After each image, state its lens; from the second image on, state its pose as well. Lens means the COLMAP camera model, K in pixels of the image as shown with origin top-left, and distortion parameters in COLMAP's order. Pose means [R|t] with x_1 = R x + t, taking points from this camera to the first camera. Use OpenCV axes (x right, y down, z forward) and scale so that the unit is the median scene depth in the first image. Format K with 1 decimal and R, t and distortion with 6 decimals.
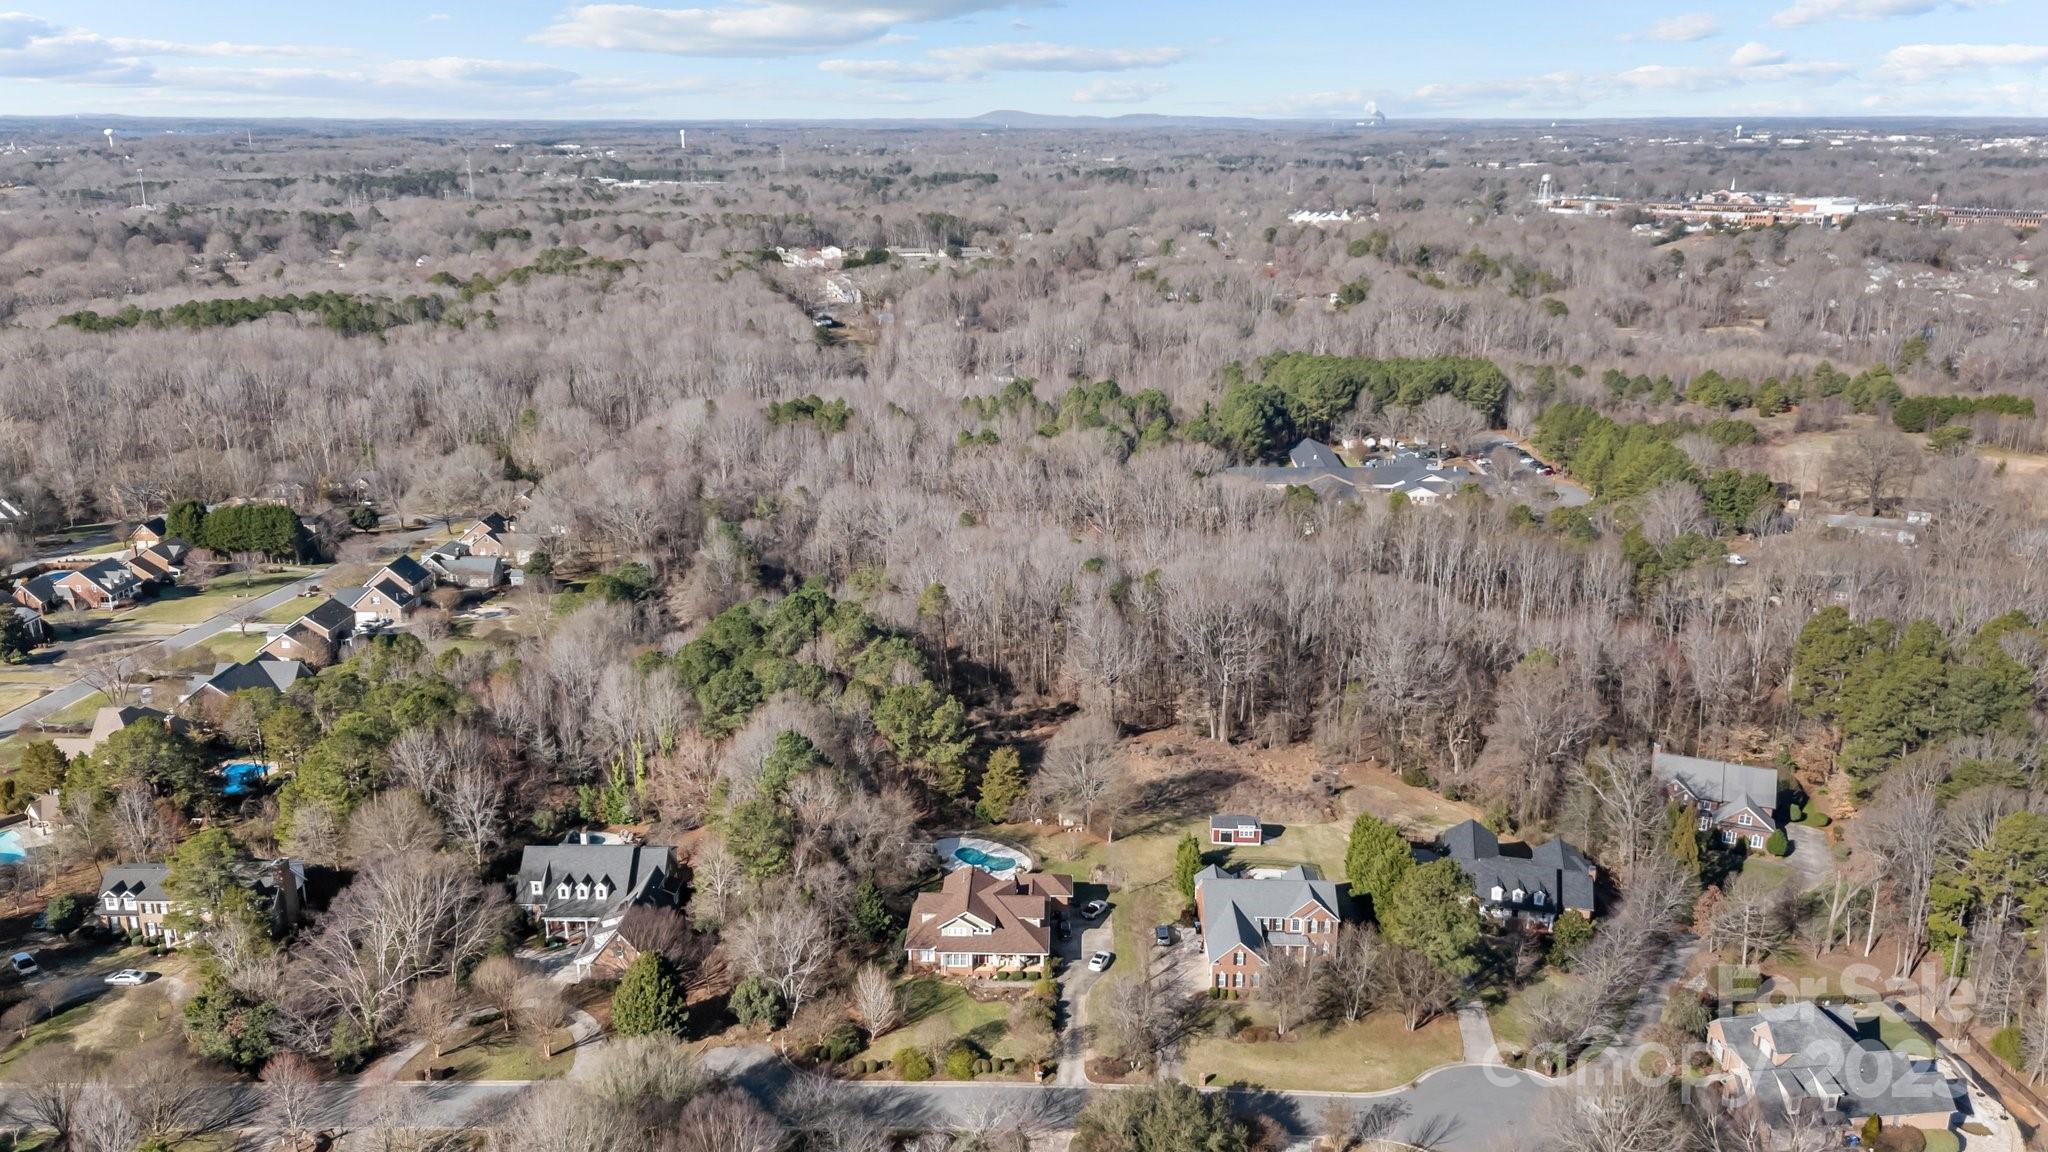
lens RADIAL K [[1530.8, 0, 1024.0], [0, 1530.8, 576.0], [0, 0, 1]] dist [0.068002, -0.049656]
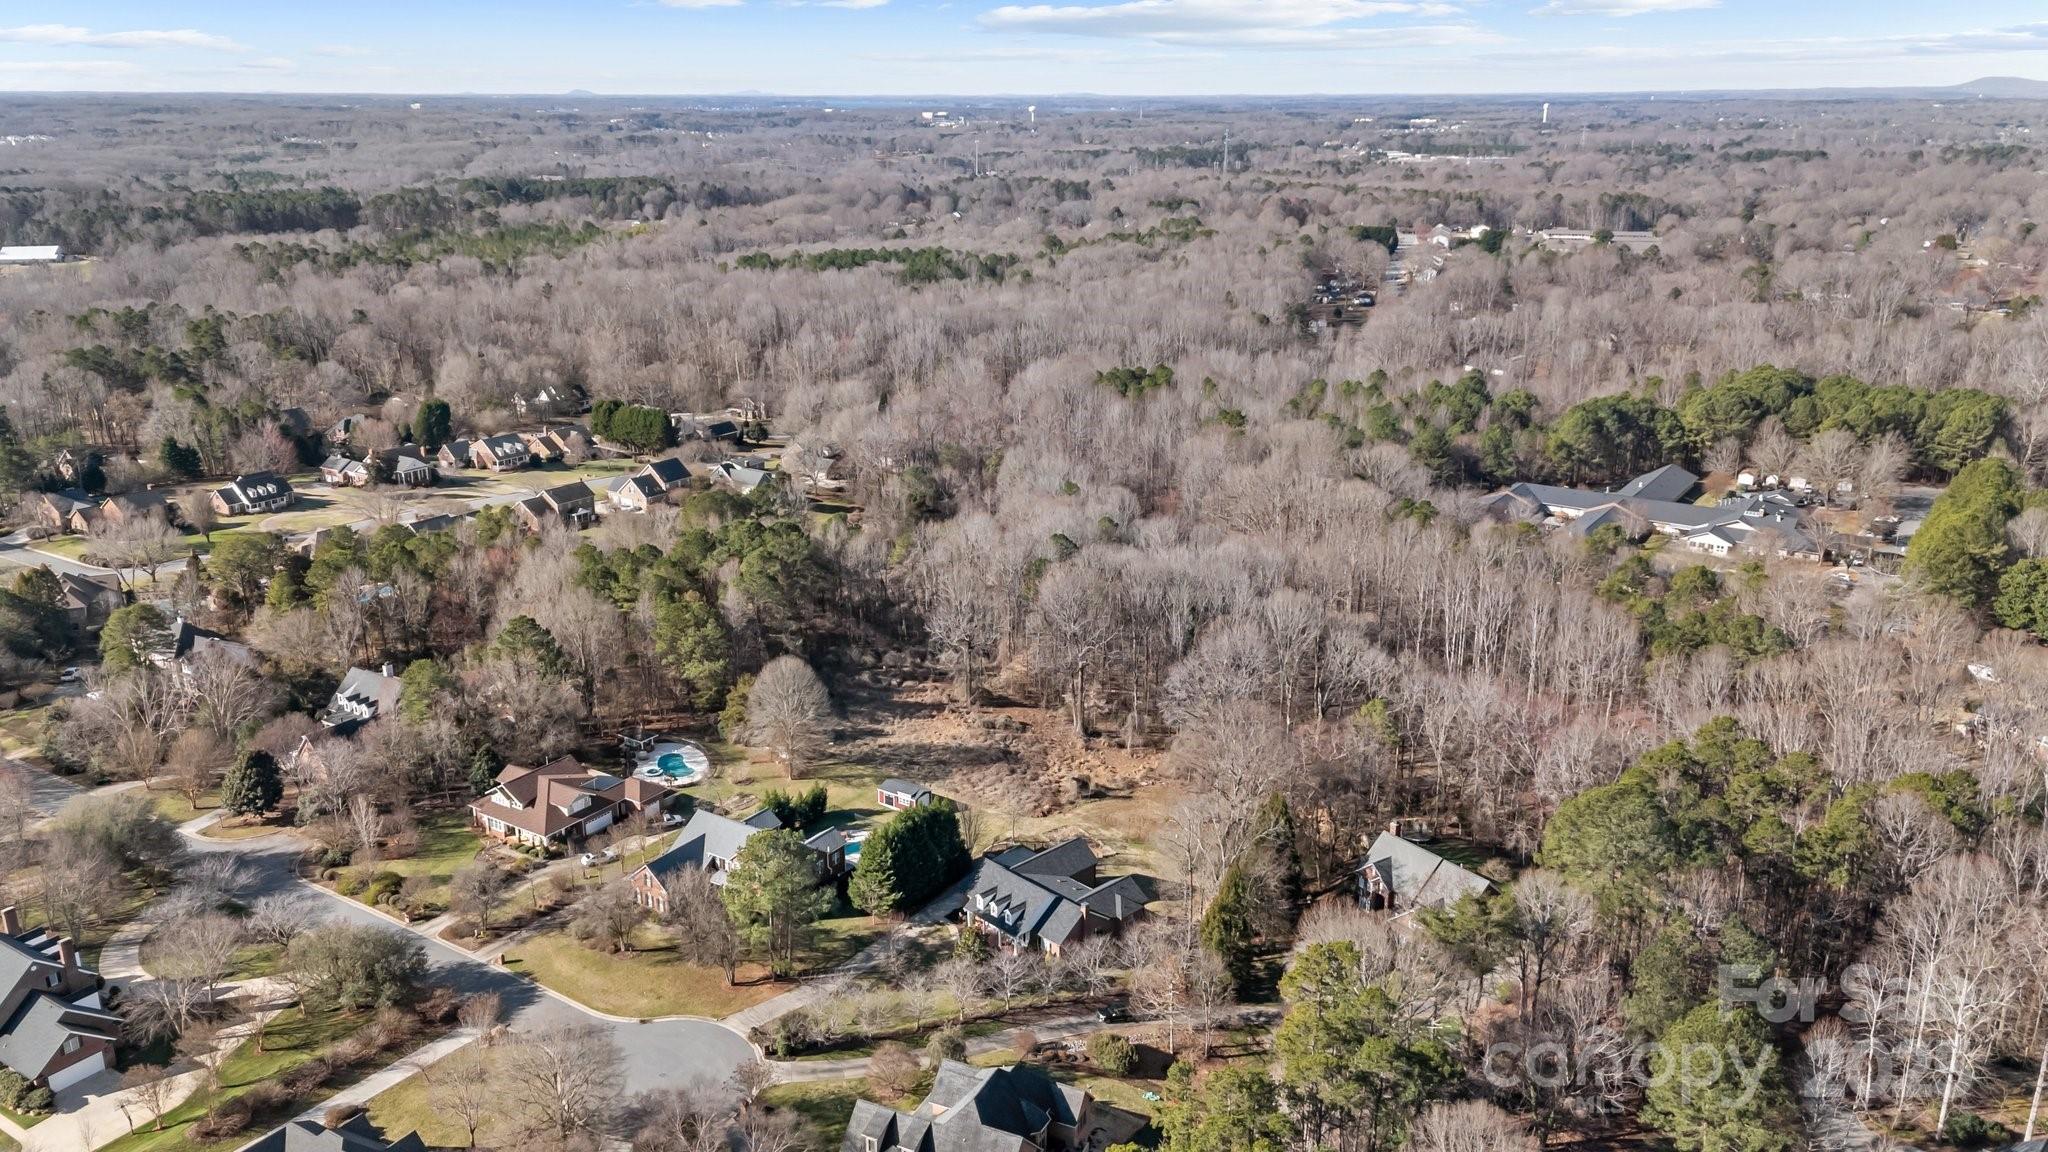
lens RADIAL K [[1508.9, 0, 1024.0], [0, 1508.9, 576.0], [0, 0, 1]] dist [0.071768, -0.055017]
pose [[0.856929, 0.159184, -0.490238, 0.410293], [-0.149741, 0.986979, 0.058735, -0.031282], [0.493204, 0.023077, 0.869607, 0.093411]]
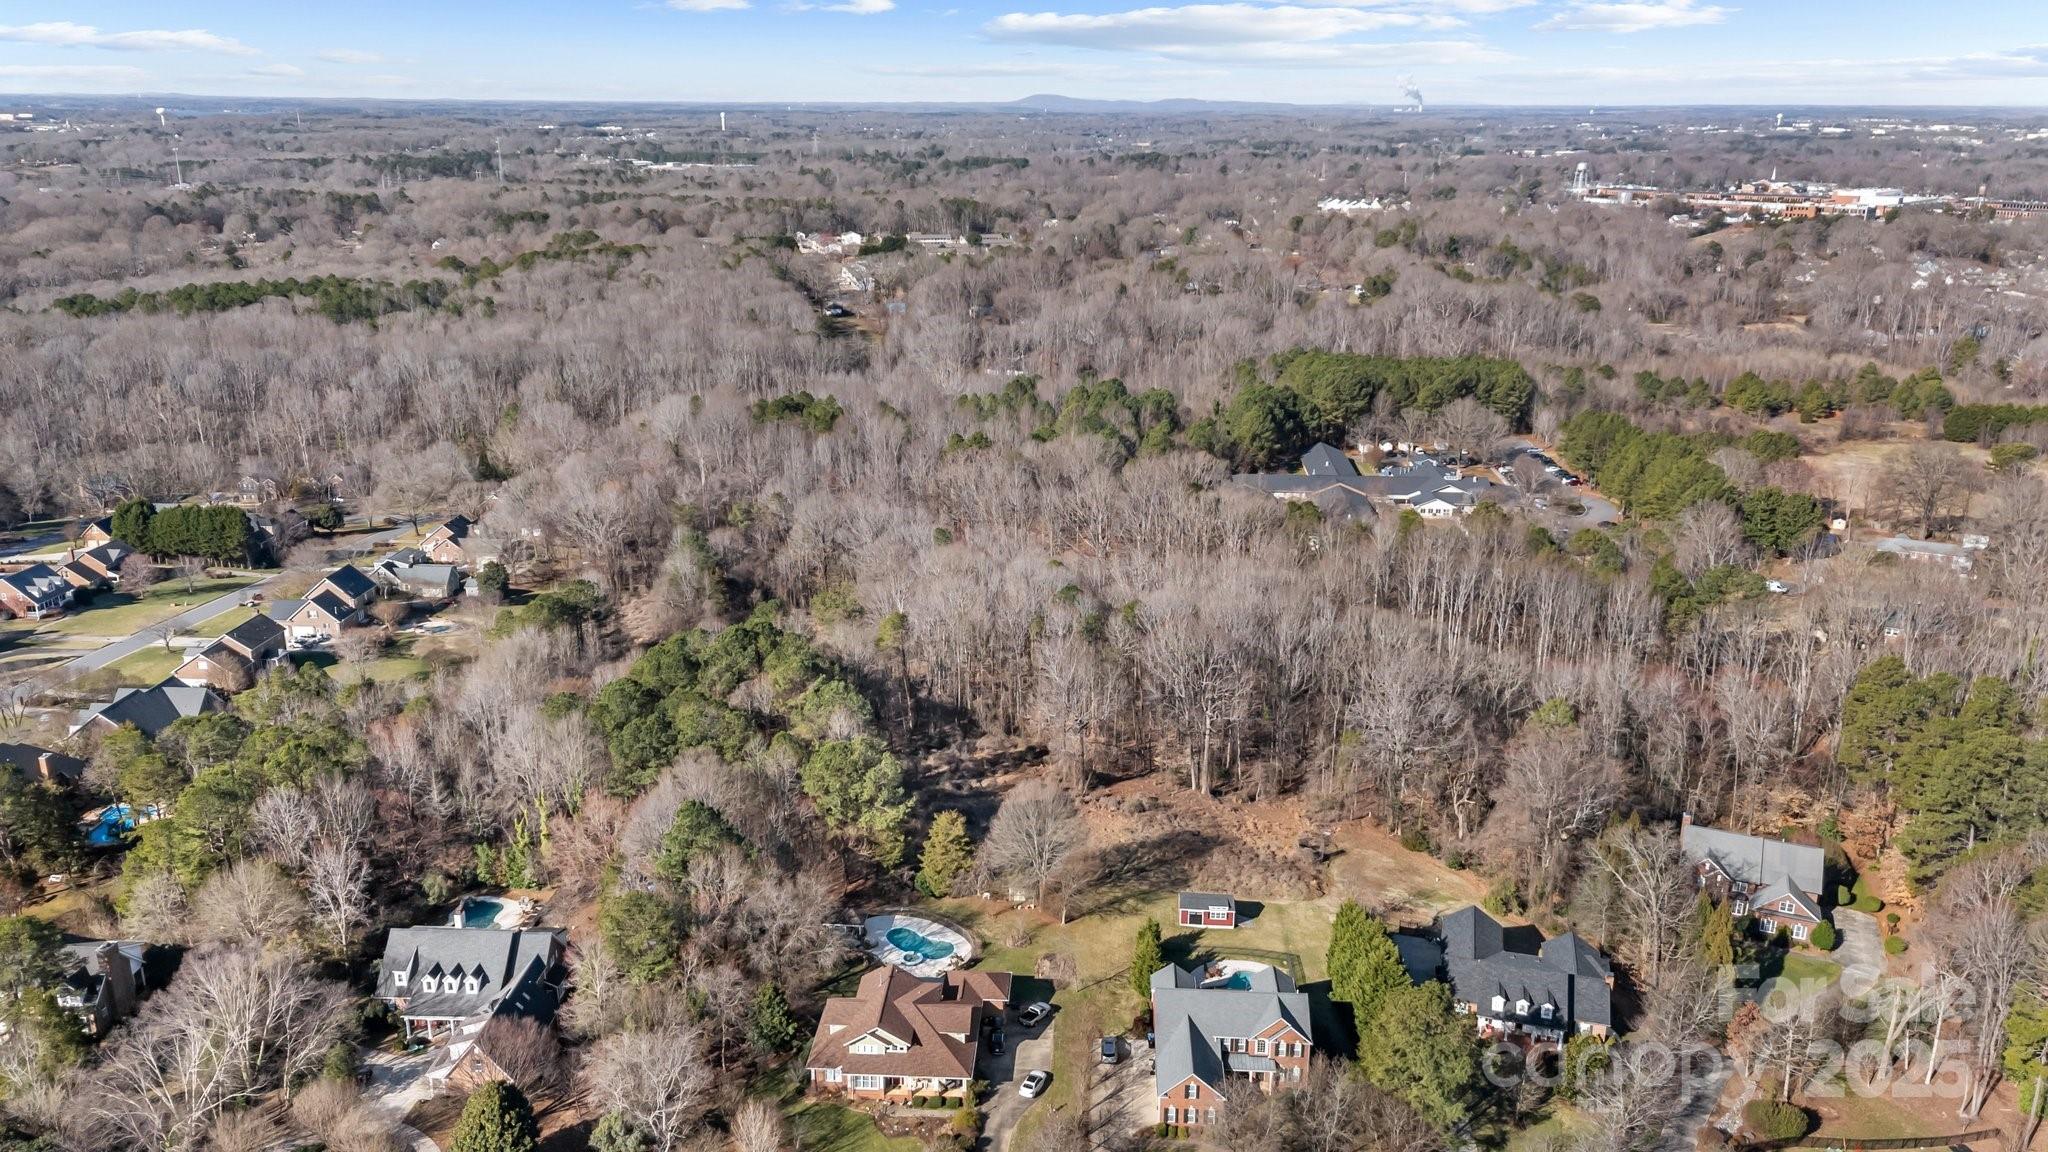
lens RADIAL K [[1508.9, 0, 1024.0], [0, 1508.9, 576.0], [0, 0, 1]] dist [0.071768, -0.055017]
pose [[0.999691, 0.012708, -0.021387, 0.029042], [-0.012425, 0.999834, 0.013334, -0.022718], [0.021552, -0.013065, 0.999682, 0.074163]]
